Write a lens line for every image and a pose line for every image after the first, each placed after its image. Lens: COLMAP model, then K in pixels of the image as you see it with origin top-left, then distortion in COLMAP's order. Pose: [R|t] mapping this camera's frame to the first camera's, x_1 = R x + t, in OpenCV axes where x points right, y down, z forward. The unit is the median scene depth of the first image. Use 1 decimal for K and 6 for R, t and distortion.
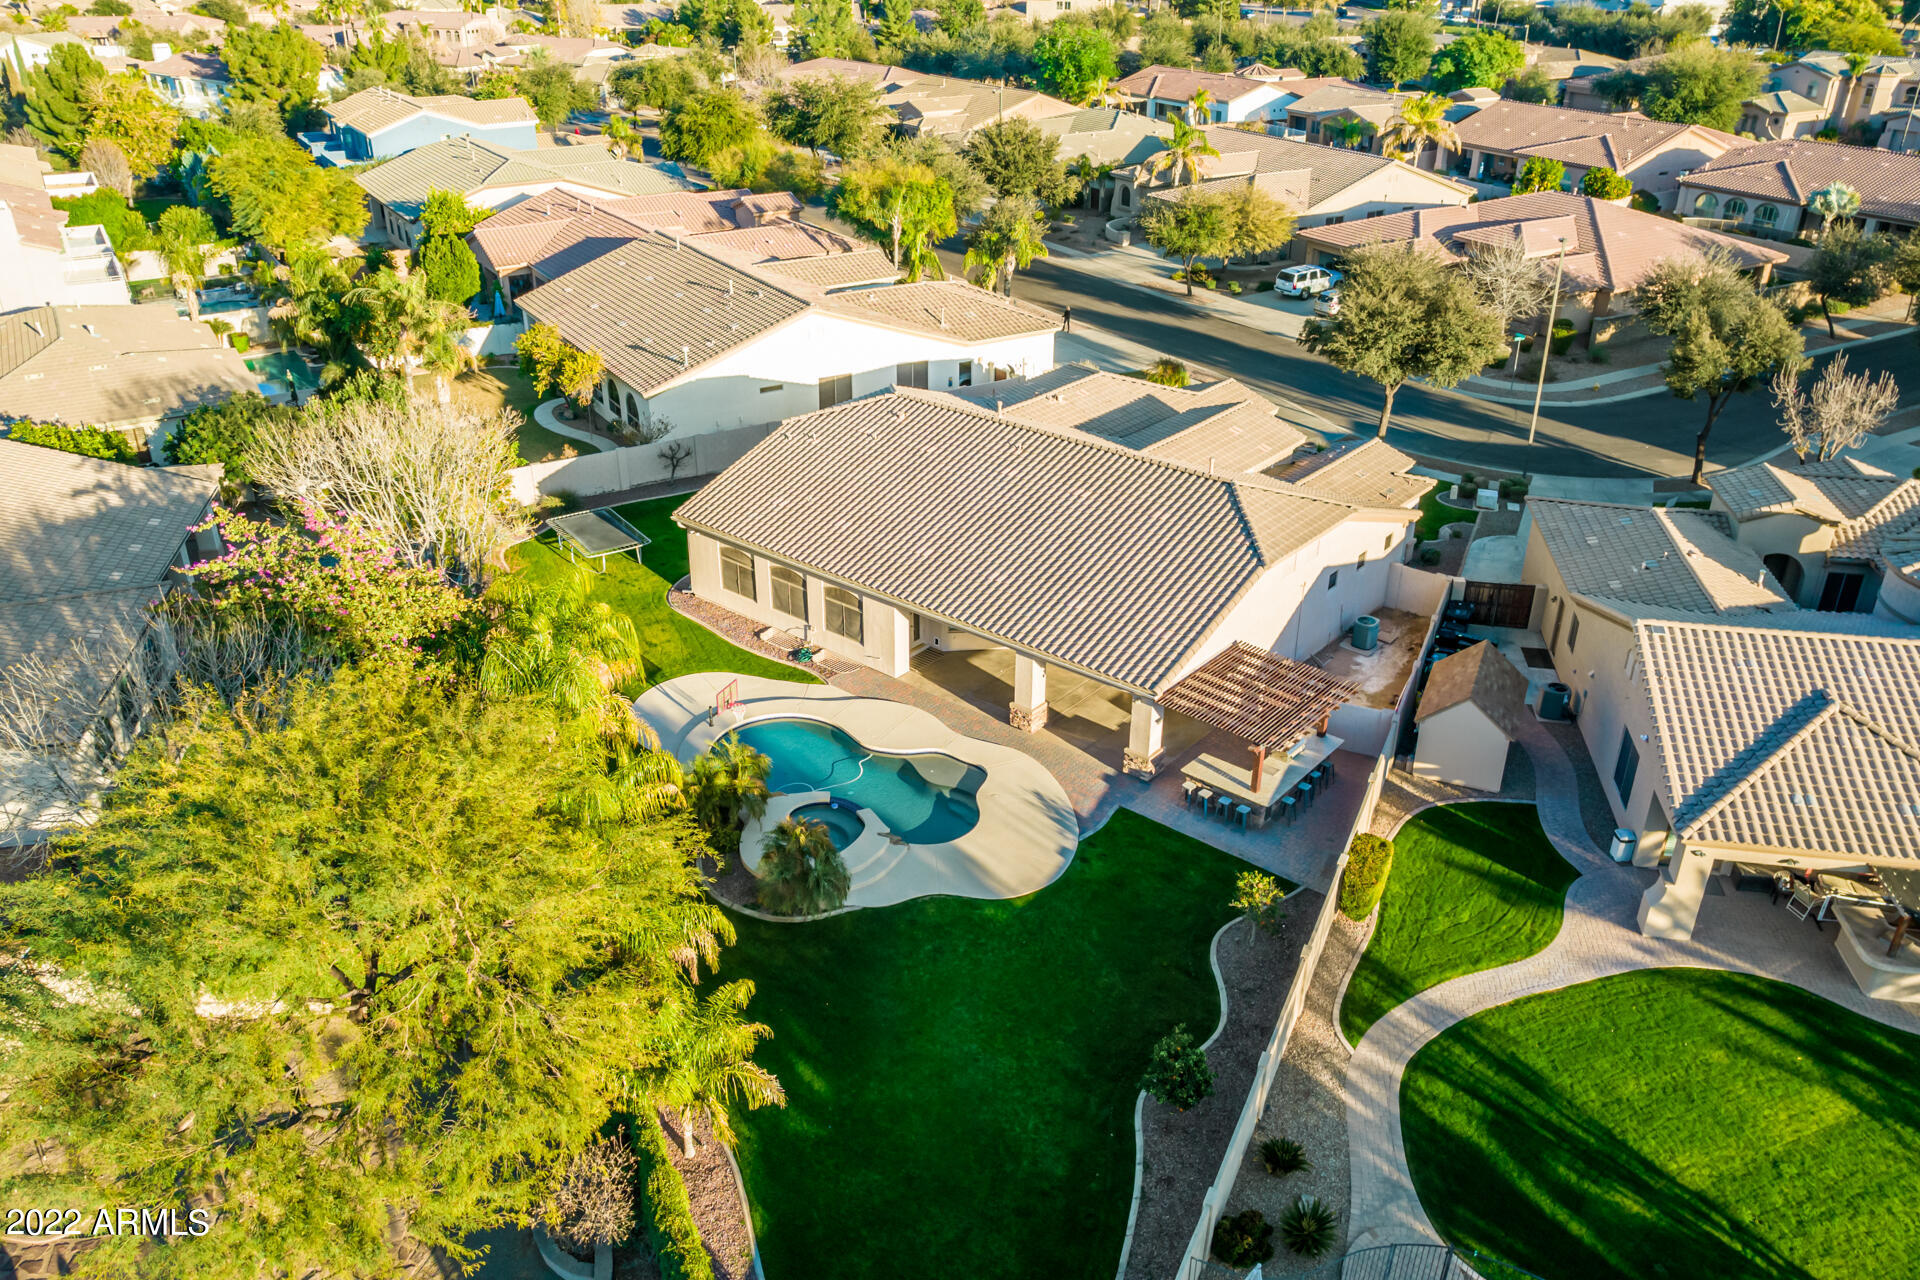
lens RADIAL K [[1459.8, 0, 955.2], [0, 1459.8, 636.9], [0, 0, 1]] dist [-0.069548, 0.052503]
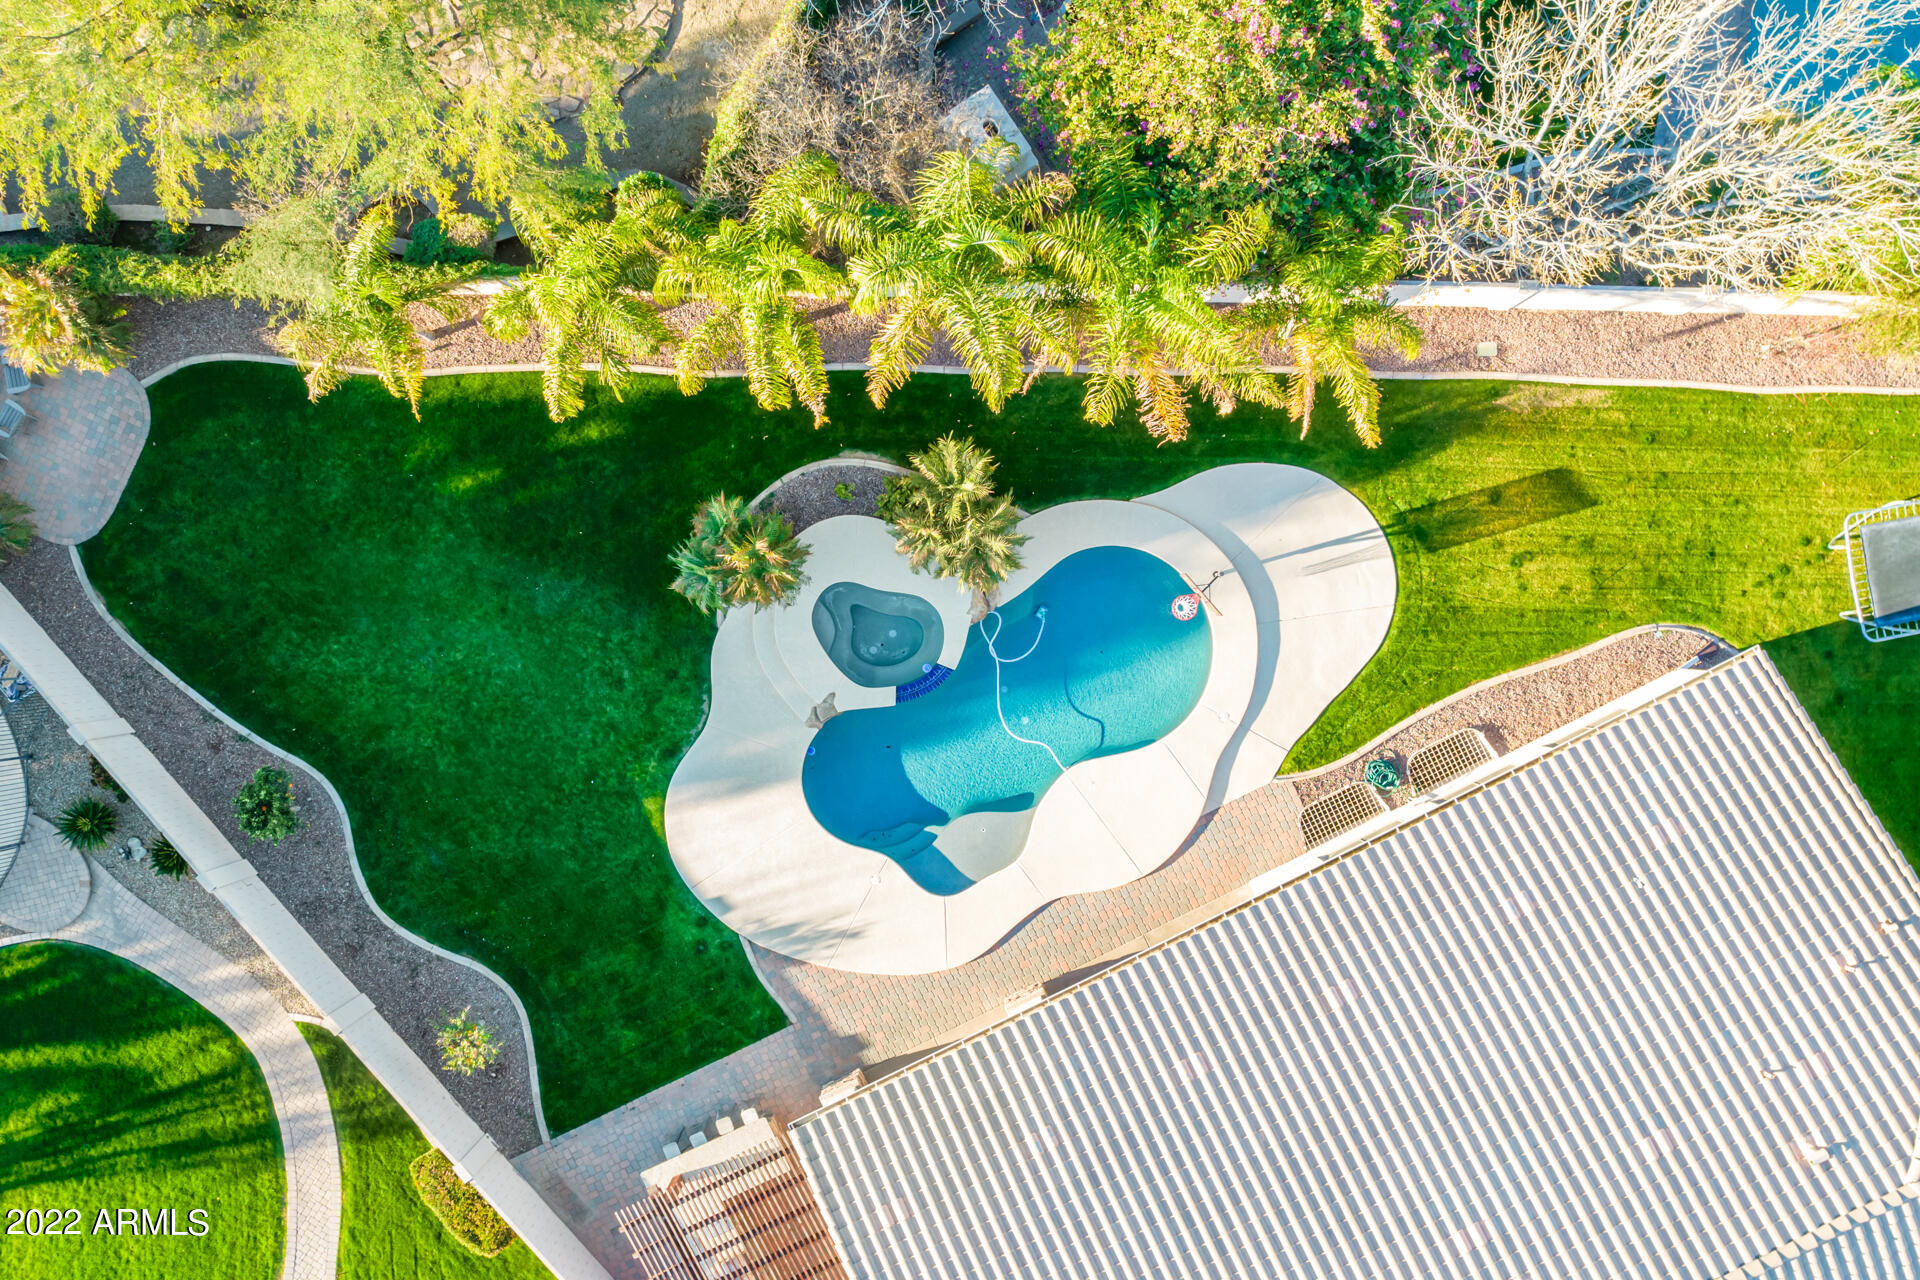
lens RADIAL K [[1459.8, 0, 961.6], [0, 1459.8, 641.8], [0, 0, 1]] dist [-0.069548, 0.052503]
pose [[-0.404107, 0.914623, 0.012719, -0.071547], [-0.420915, -0.198282, 0.885164, -0.350817], [0.812113, 0.352347, 0.465106, 0.429466]]
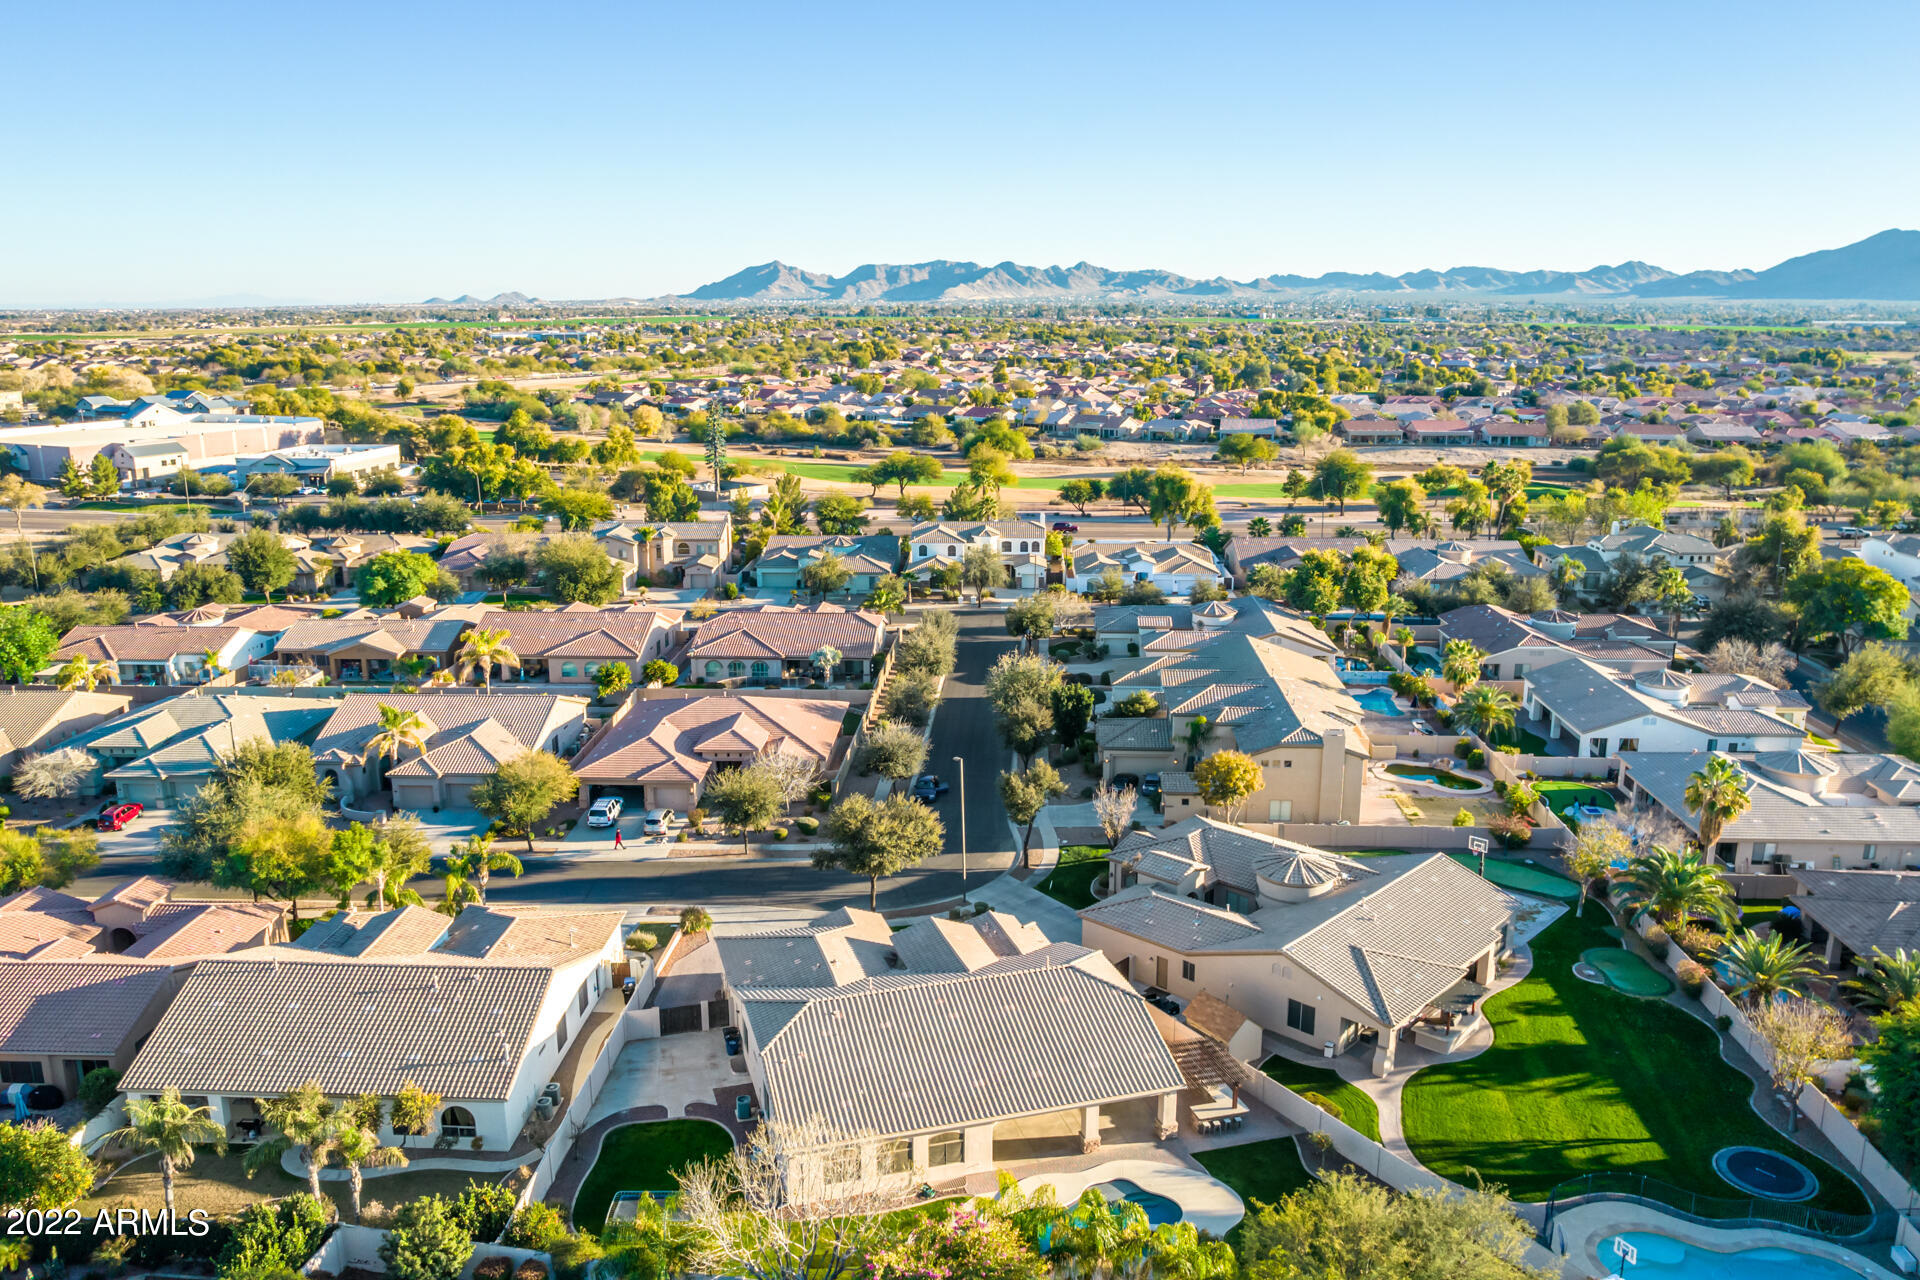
lens RADIAL K [[1459.8, 0, 956.6], [0, 1459.8, 643.4], [0, 0, 1]] dist [-0.069548, 0.052503]
pose [[0.551088, -0.193643, 0.811667, -0.879674], [0.381389, 0.923608, -0.038598, -0.323703], [-0.742189, 0.330832, 0.582843, -0.013839]]
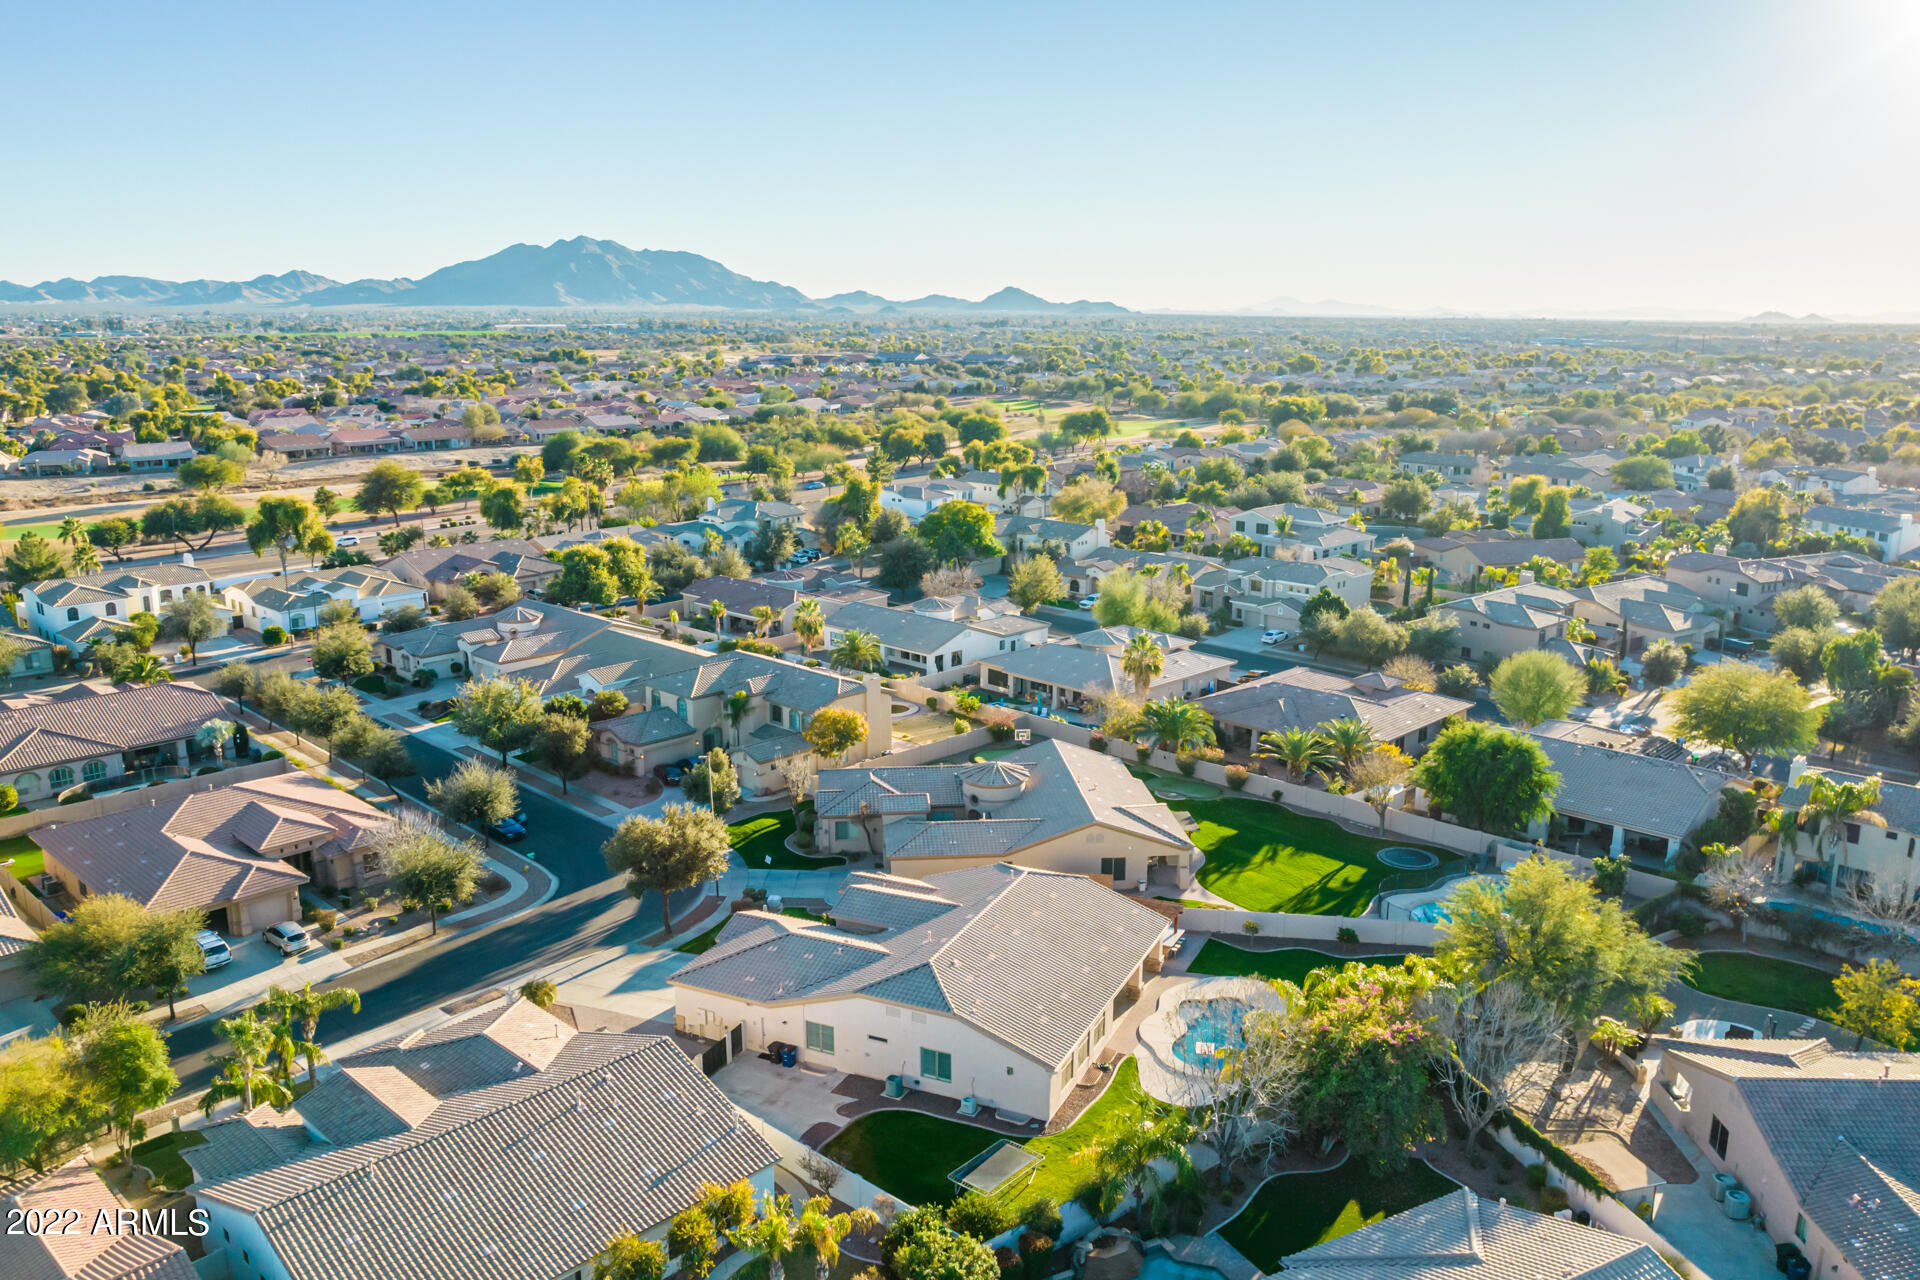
lens RADIAL K [[1459.8, 0, 950.5], [0, 1459.8, 640.4], [0, 0, 1]] dist [-0.069548, 0.052503]
pose [[-0.265098, -0.215625, 0.939803, -1.166704], [0.437532, 0.841653, 0.316523, -0.773336], [-0.859238, 0.495103, -0.128778, 0.877930]]
